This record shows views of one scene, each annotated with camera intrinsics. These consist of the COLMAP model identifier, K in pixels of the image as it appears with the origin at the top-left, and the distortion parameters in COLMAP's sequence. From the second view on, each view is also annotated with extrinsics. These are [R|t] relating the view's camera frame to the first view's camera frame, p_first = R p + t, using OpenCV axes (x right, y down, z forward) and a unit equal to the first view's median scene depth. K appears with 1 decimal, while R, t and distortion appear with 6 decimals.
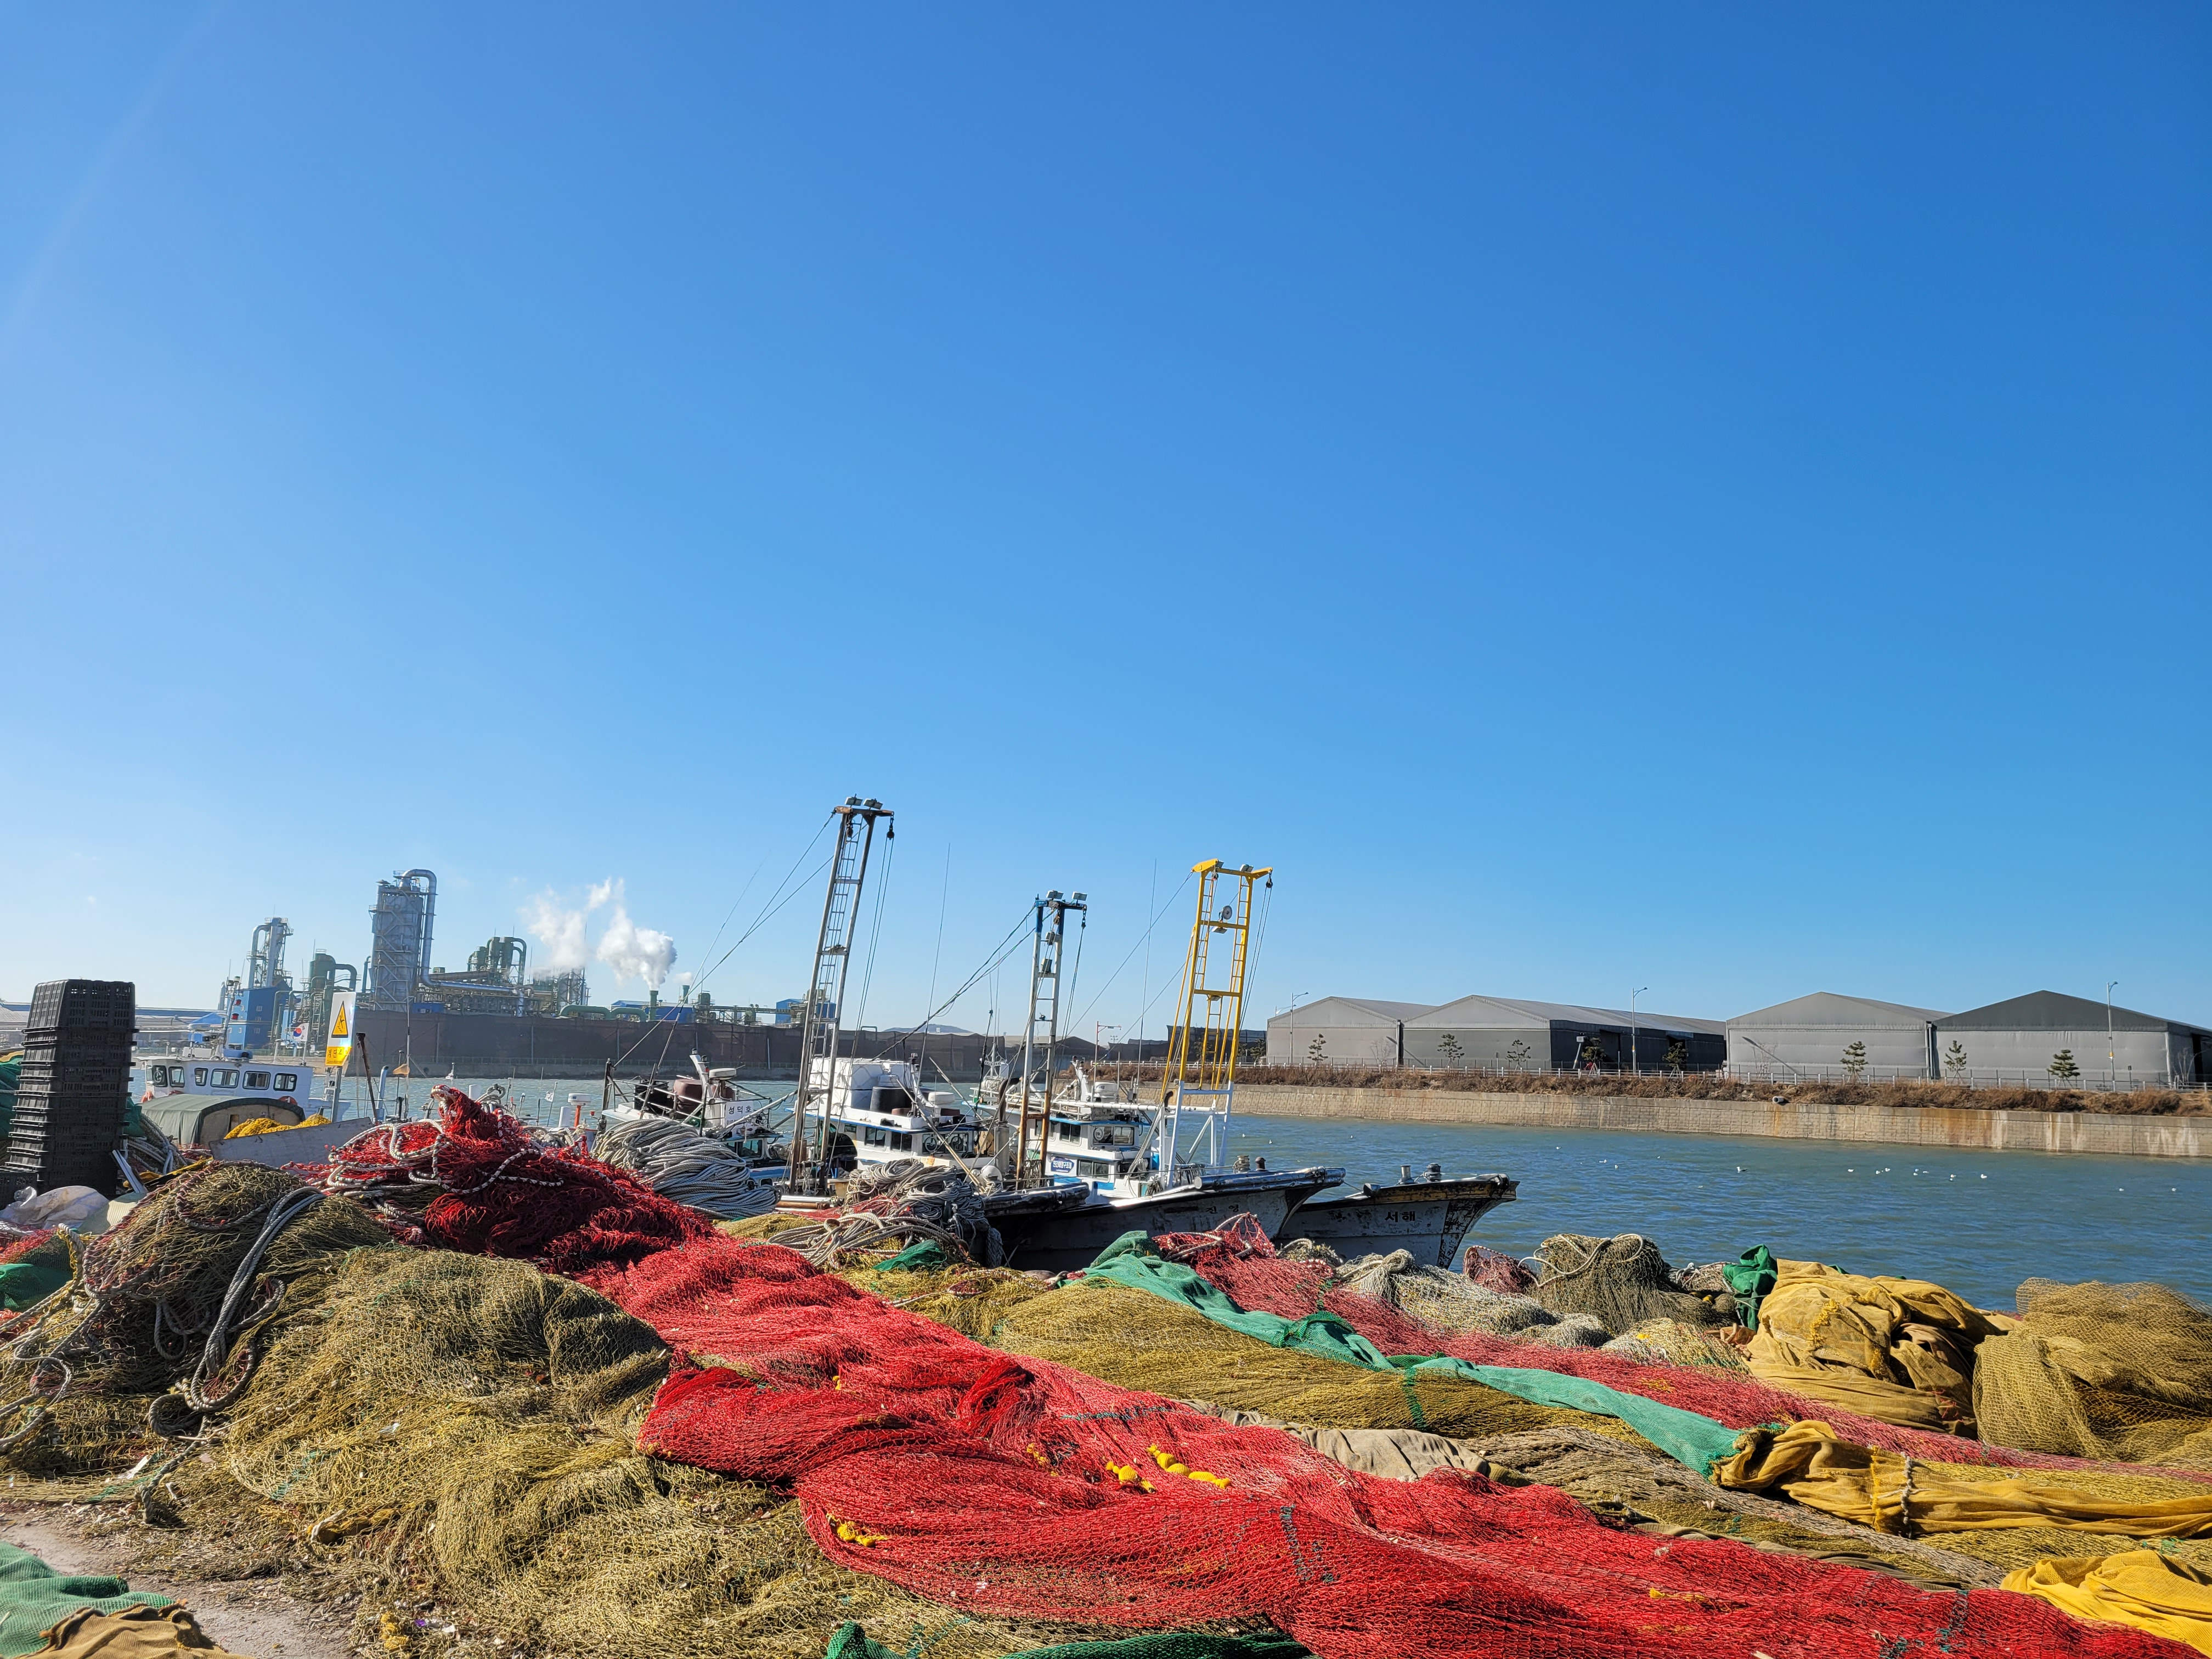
lens RADIAL K [[1607.3, 0, 1106.0], [0, 1607.3, 829.5], [0, 0, 1]] dist [0.003991, -0.004216]
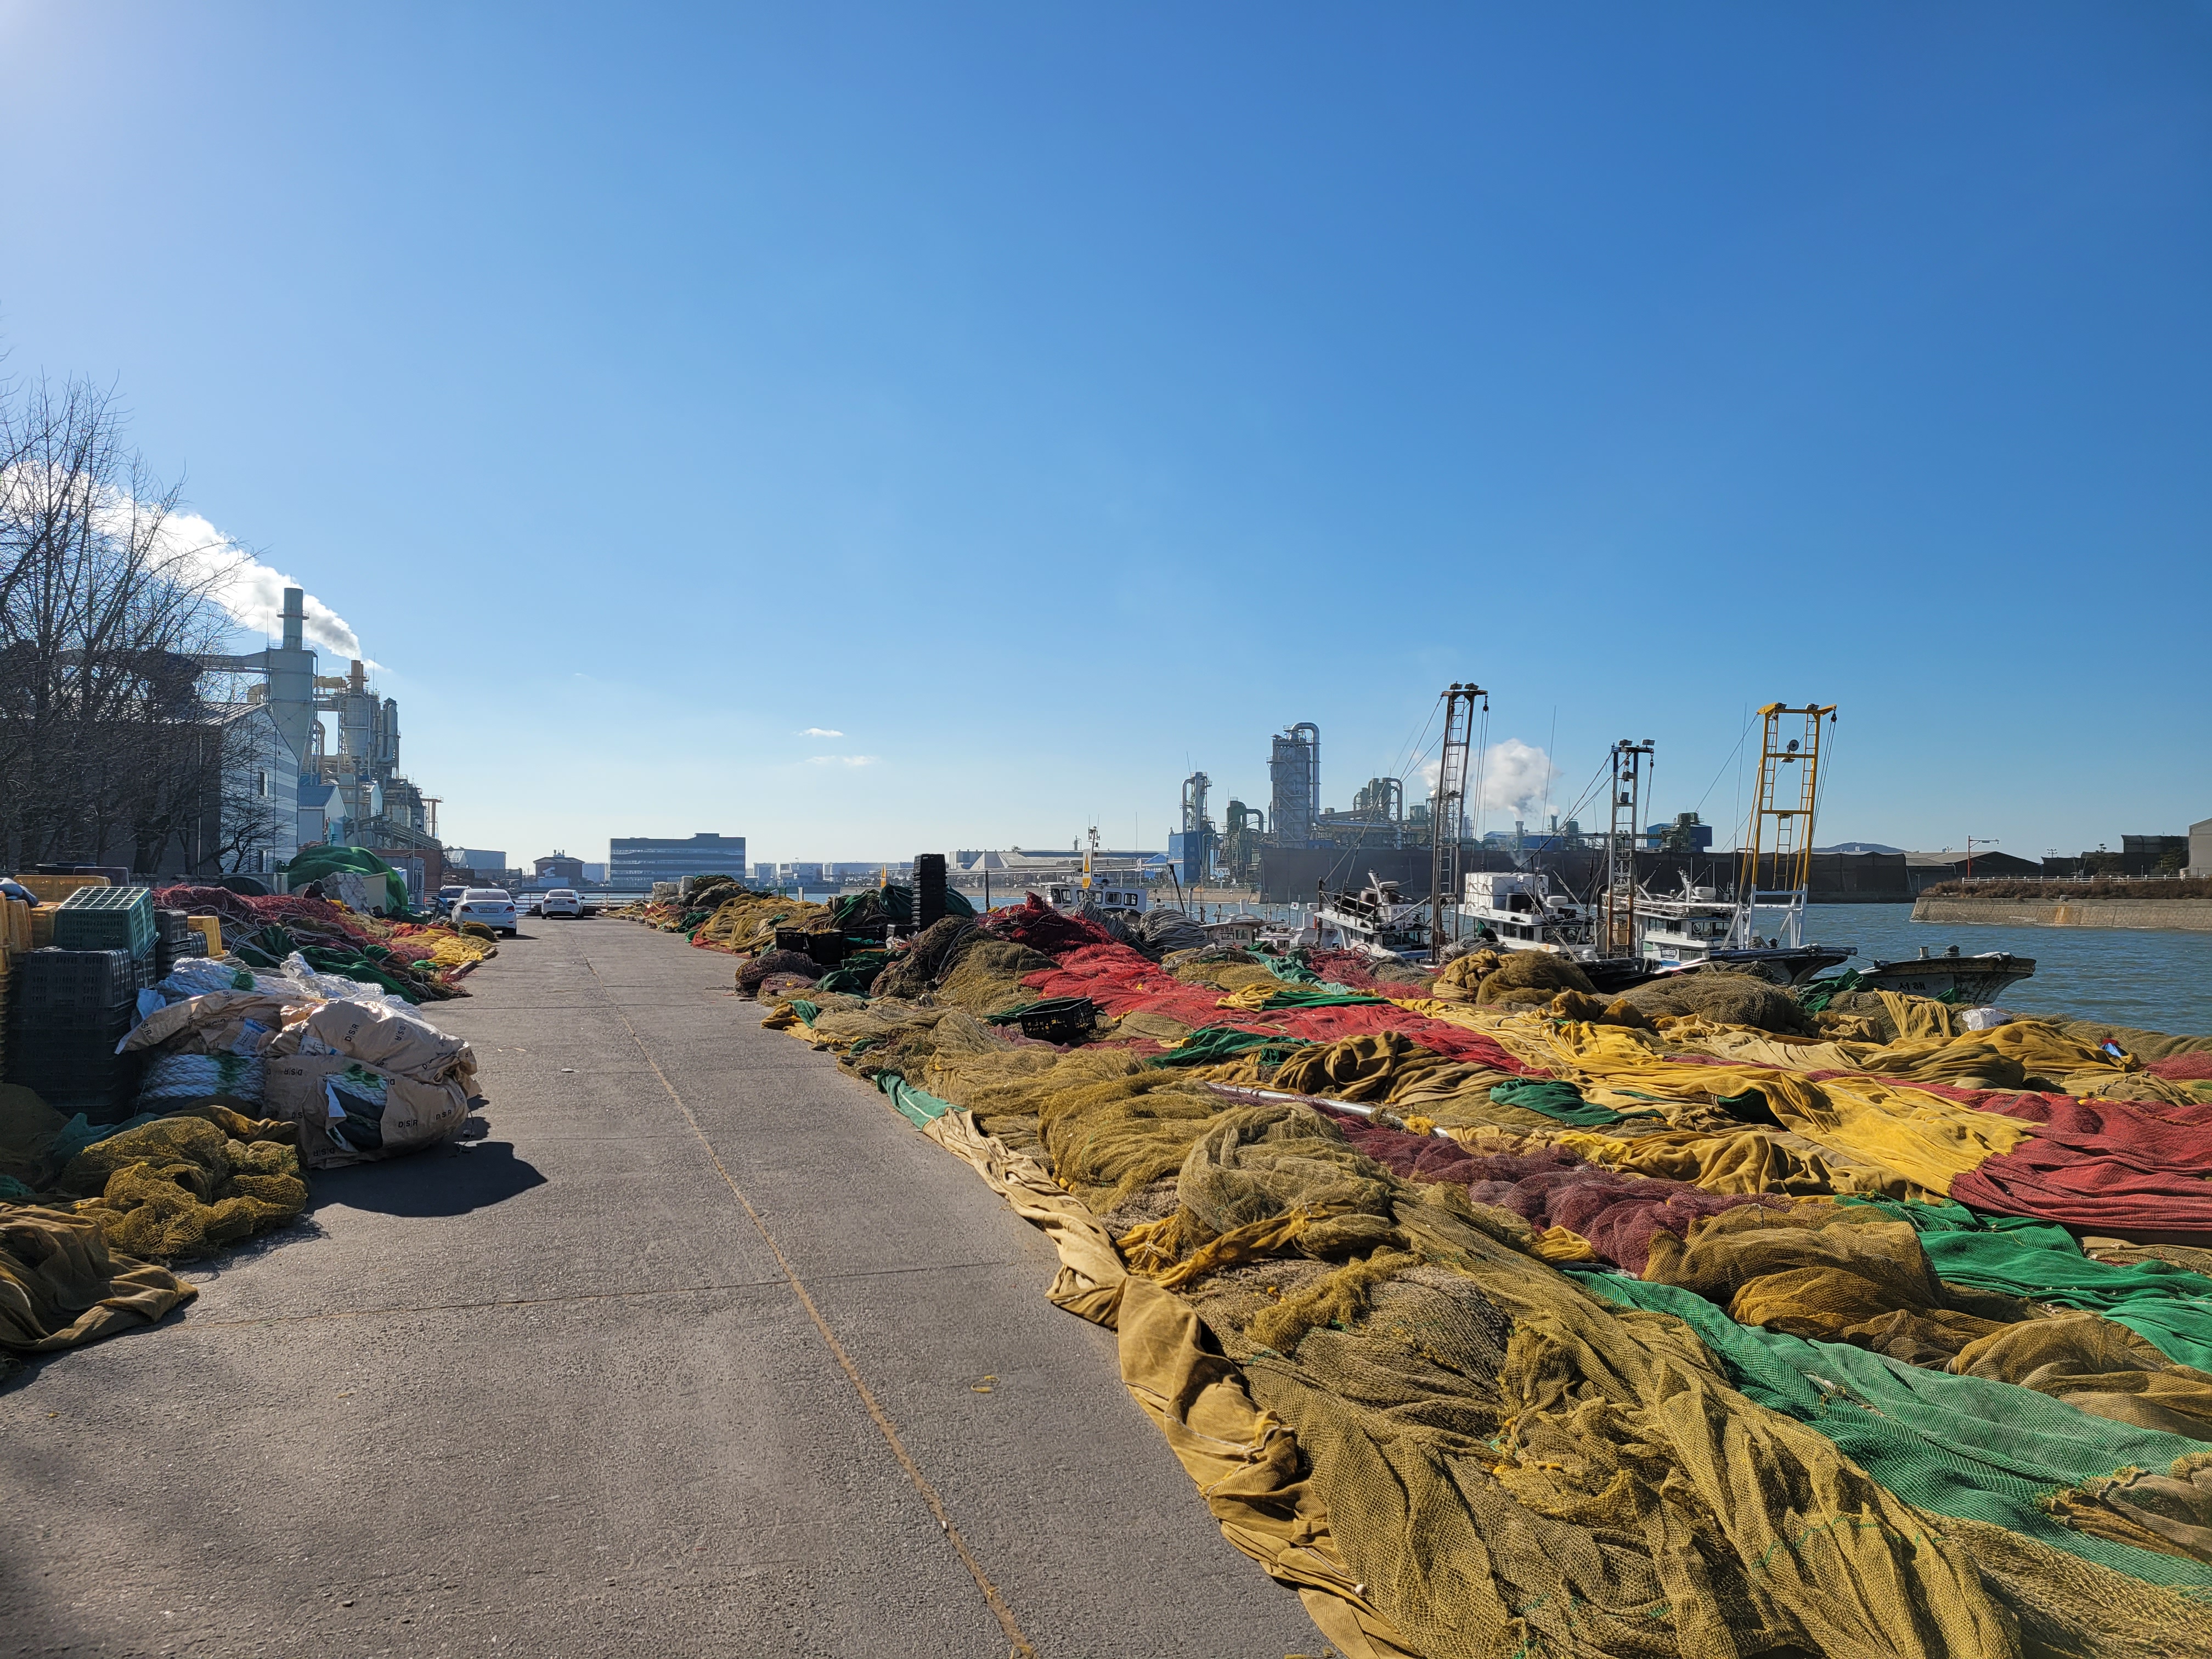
lens RADIAL K [[1607.3, 0, 1106.0], [0, 1607.3, 829.5], [0, 0, 1]] dist [0.003991, -0.004216]
pose [[0.854733, -0.037595, -0.517704, 0.254254], [0.092193, 0.992511, 0.080136, -0.029201], [0.510814, -0.116223, 0.851799, -0.290680]]
